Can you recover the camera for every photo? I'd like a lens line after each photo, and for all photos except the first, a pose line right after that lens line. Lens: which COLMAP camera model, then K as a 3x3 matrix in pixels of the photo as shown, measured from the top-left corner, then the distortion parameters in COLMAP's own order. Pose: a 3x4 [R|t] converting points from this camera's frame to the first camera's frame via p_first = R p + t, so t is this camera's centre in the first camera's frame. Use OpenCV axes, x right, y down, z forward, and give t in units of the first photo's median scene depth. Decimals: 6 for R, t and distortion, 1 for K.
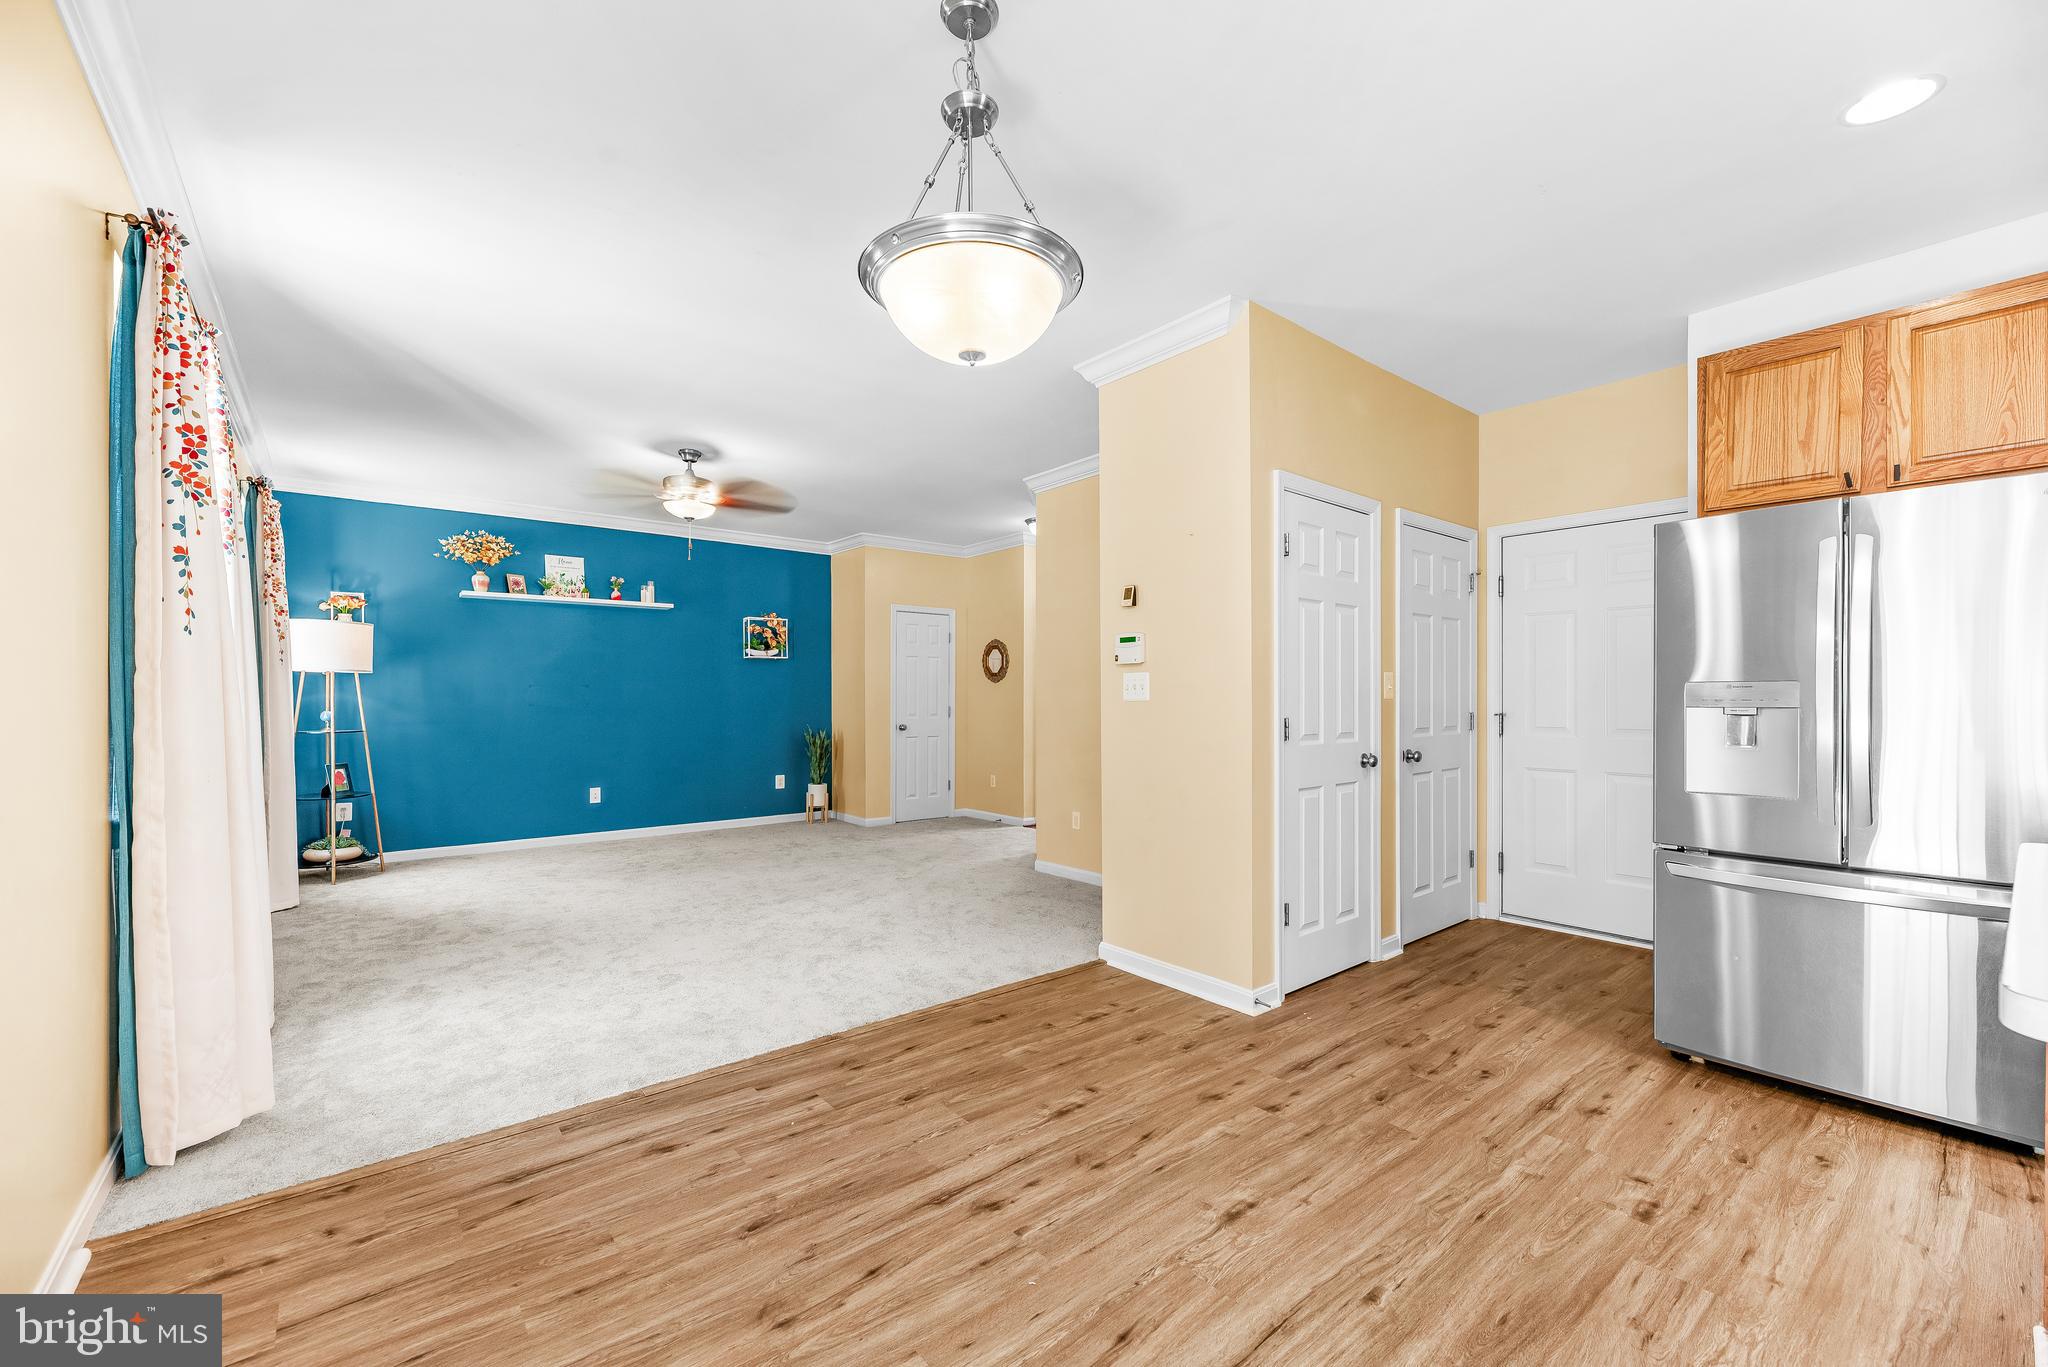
lens RADIAL K [[835.2, 0, 998.3], [0, 835.2, 696.8], [0, 0, 1]] dist [-0.001032, 0.000640]
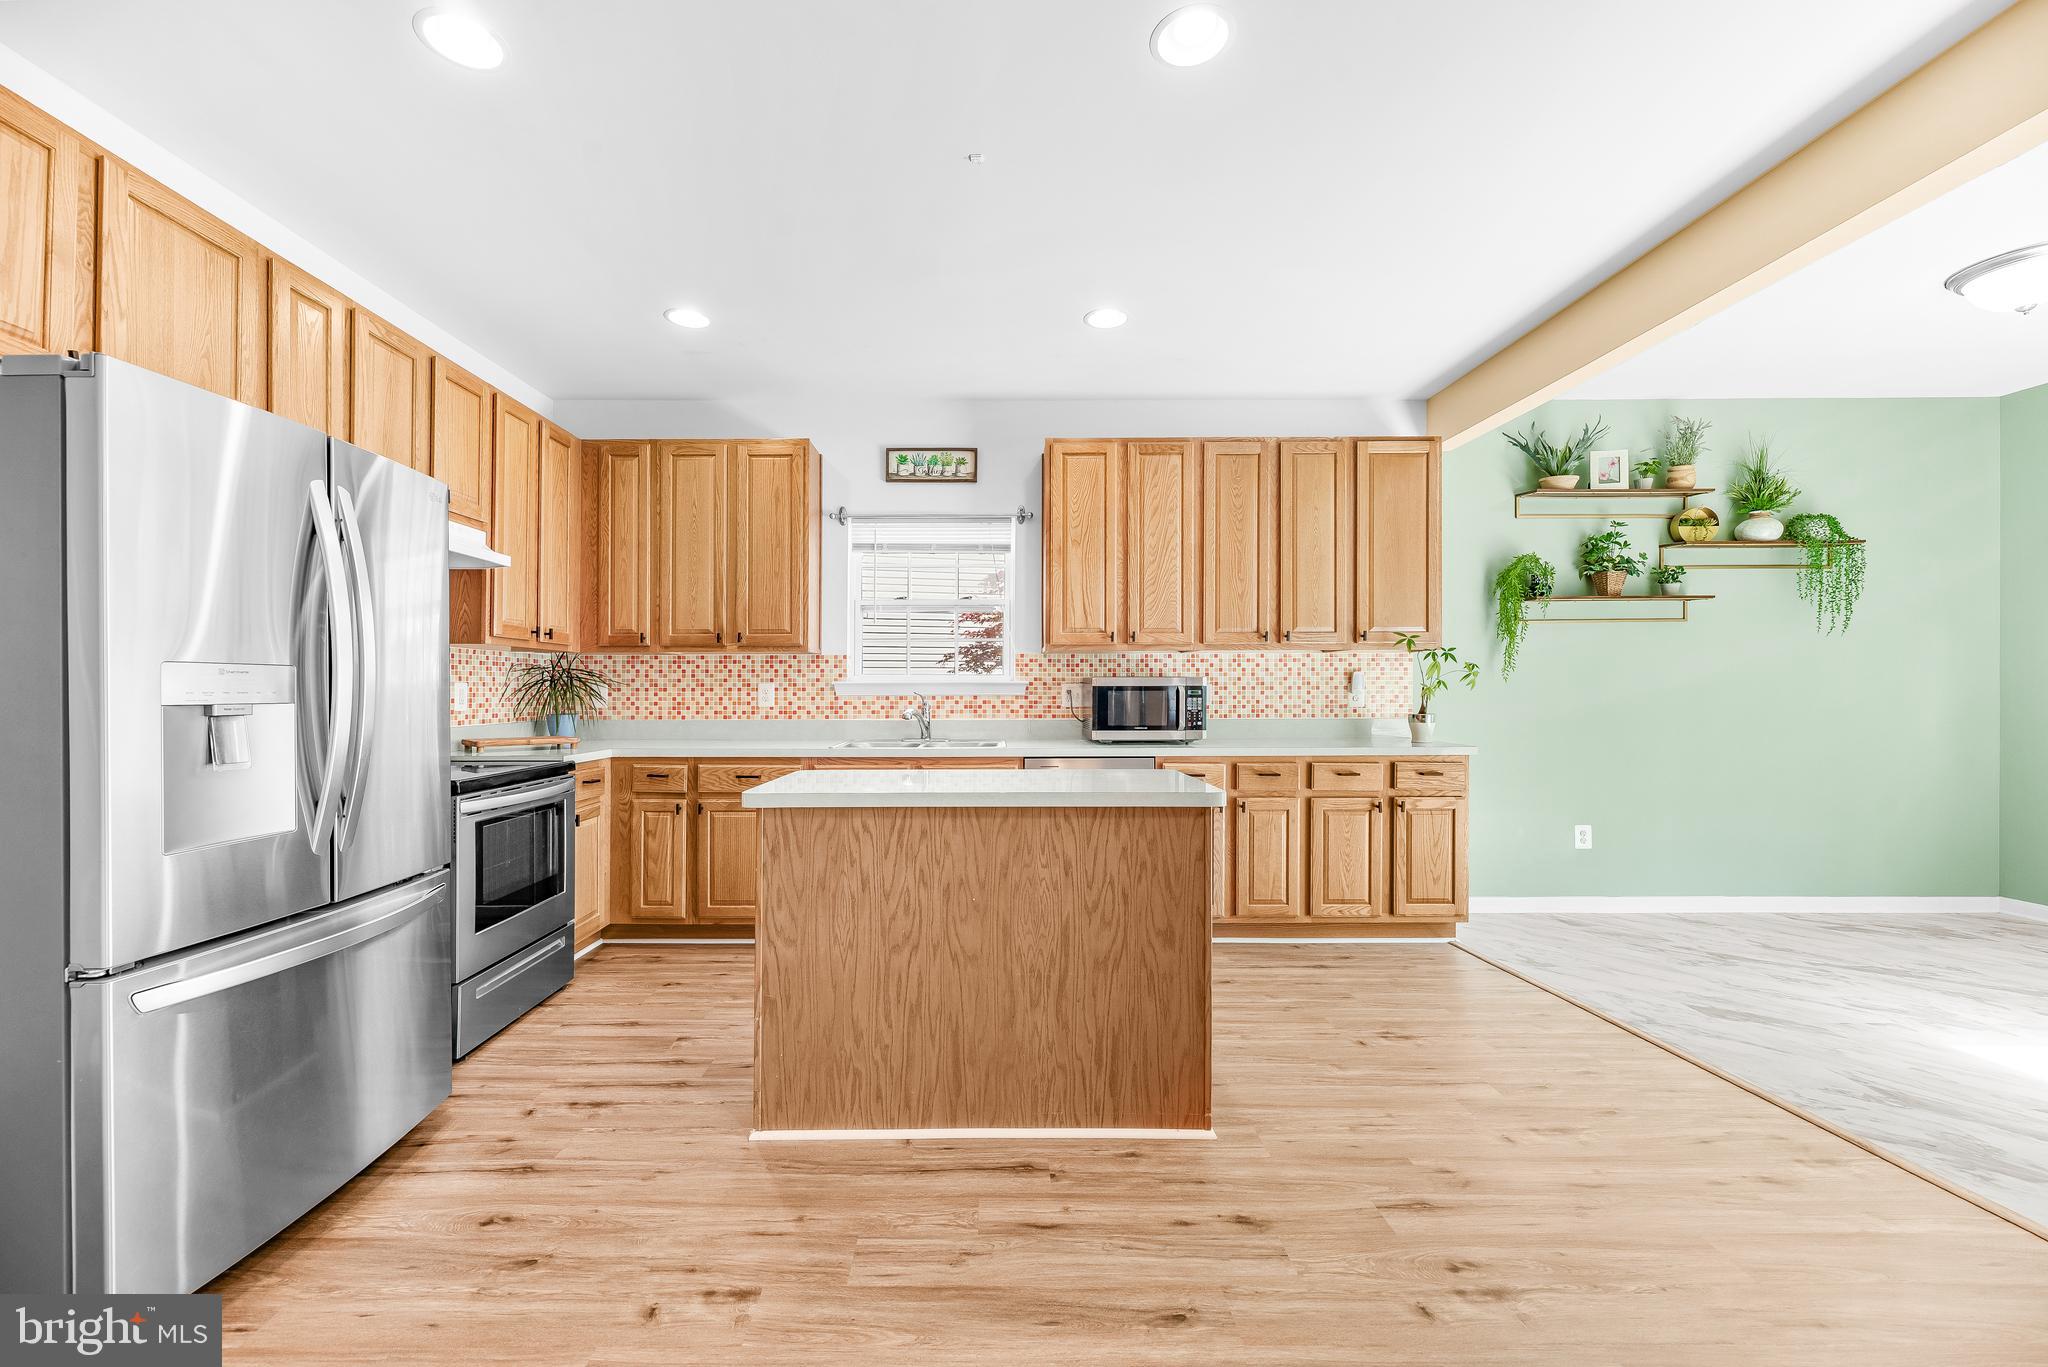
lens RADIAL K [[835.2, 0, 994.6], [0, 835.2, 683.2], [0, 0, 1]] dist [-0.001032, 0.000640]
pose [[-0.787628, 0.007909, 0.616101, 0.013607], [0.003027, 0.999955, -0.008967, 0.000517], [-0.616144, -0.005198, -0.787617, 0.570821]]
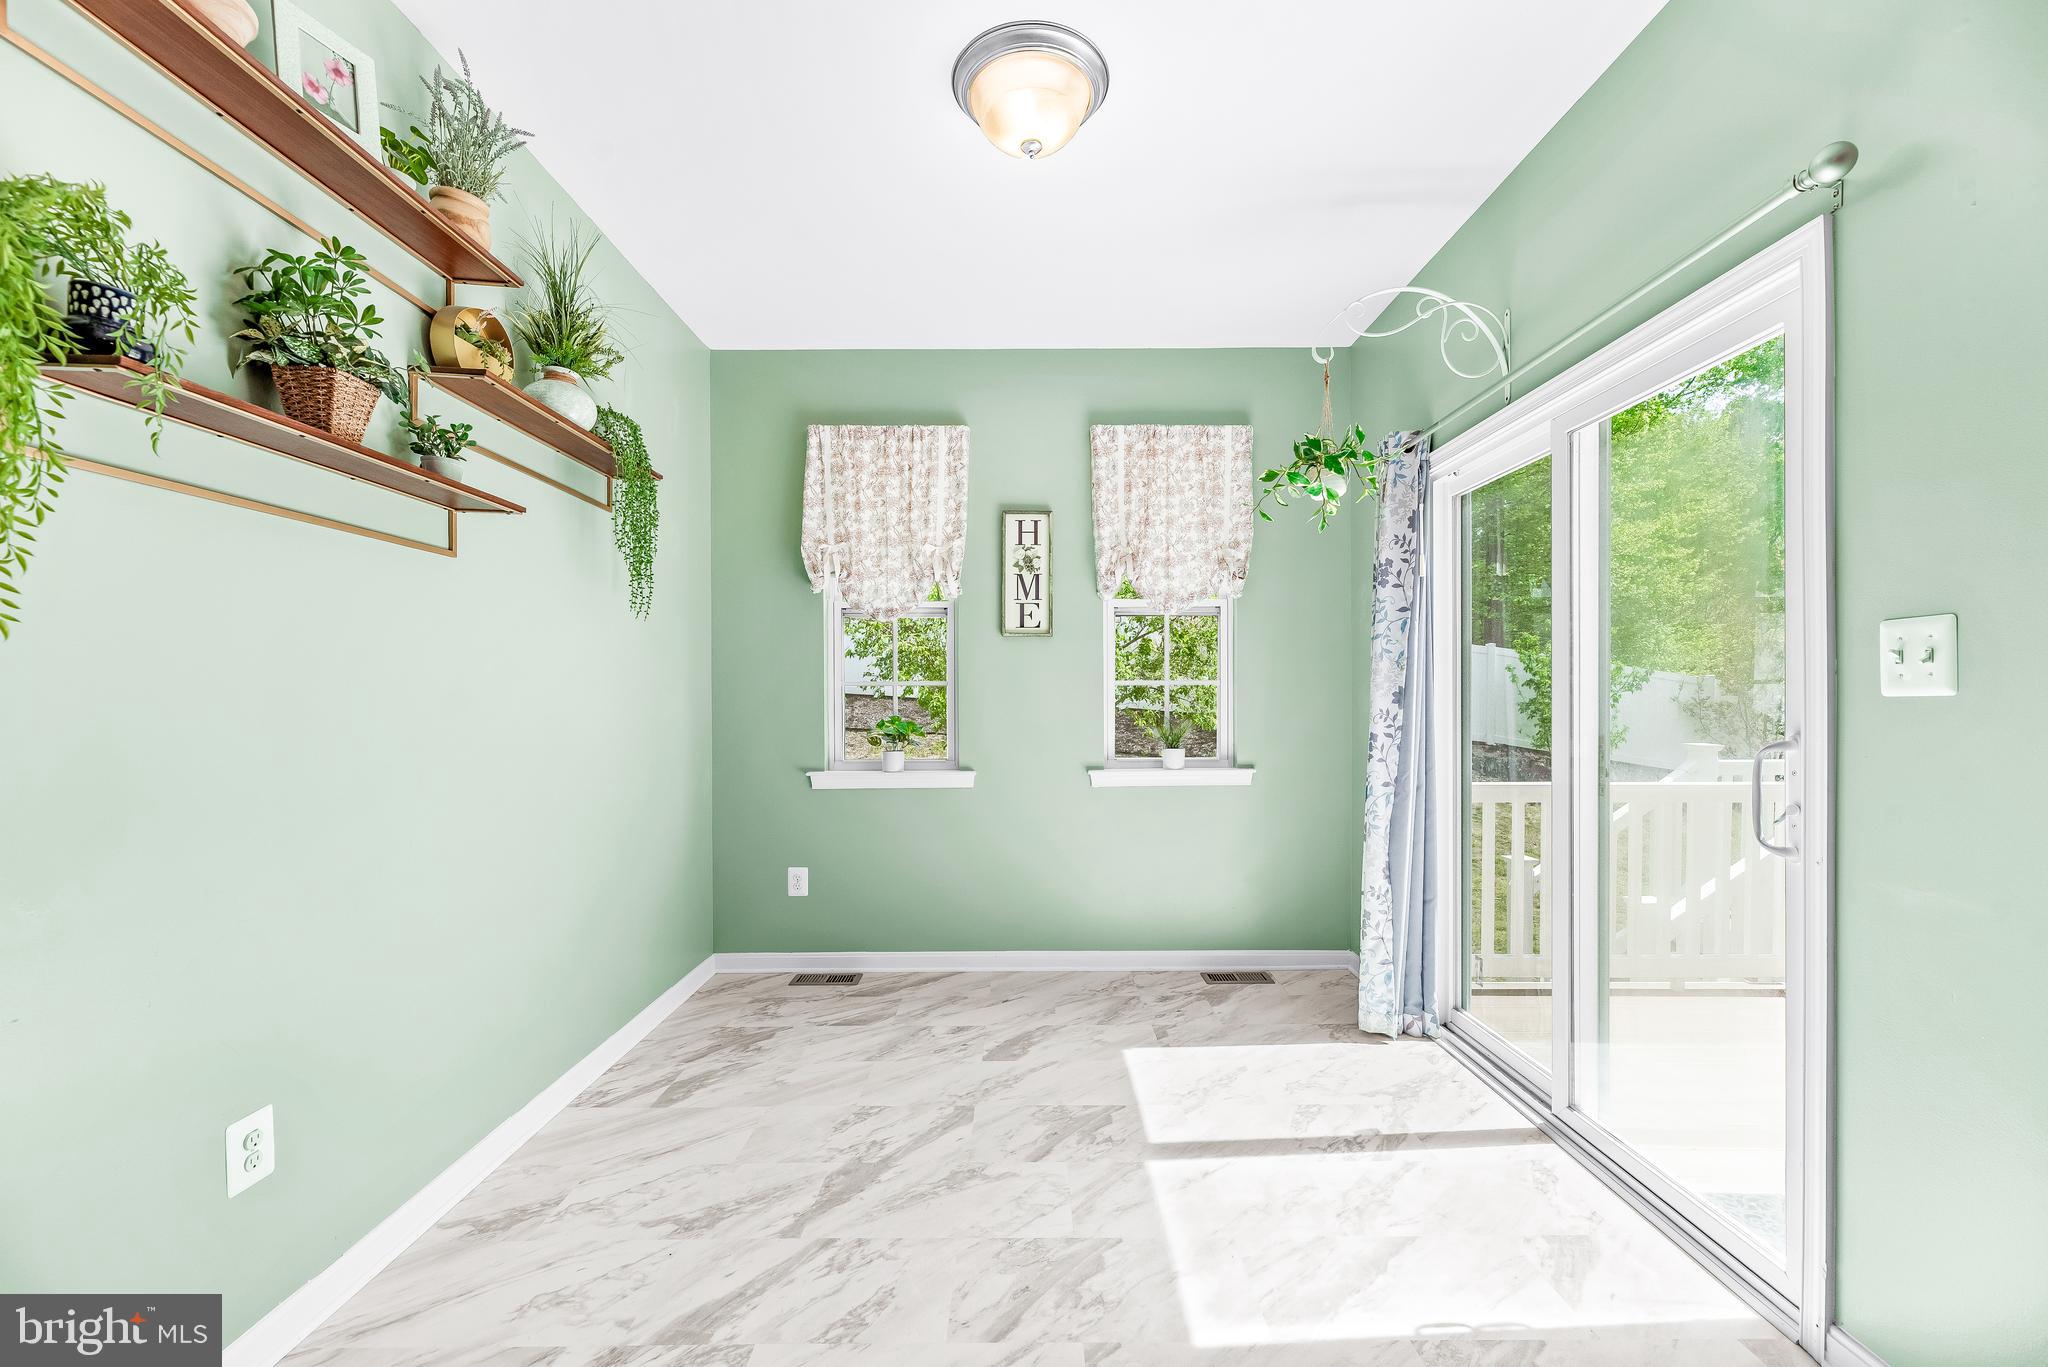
lens RADIAL K [[835.2, 0, 1028.4], [0, 835.2, 702.8], [0, 0, 1]] dist [-0.001032, 0.000640]
pose [[-0.607661, 0.004818, -0.794182, 0.131192], [0.003699, 0.999988, 0.003236, 0.000222], [0.794188, -0.000972, -0.607671, -0.103658]]
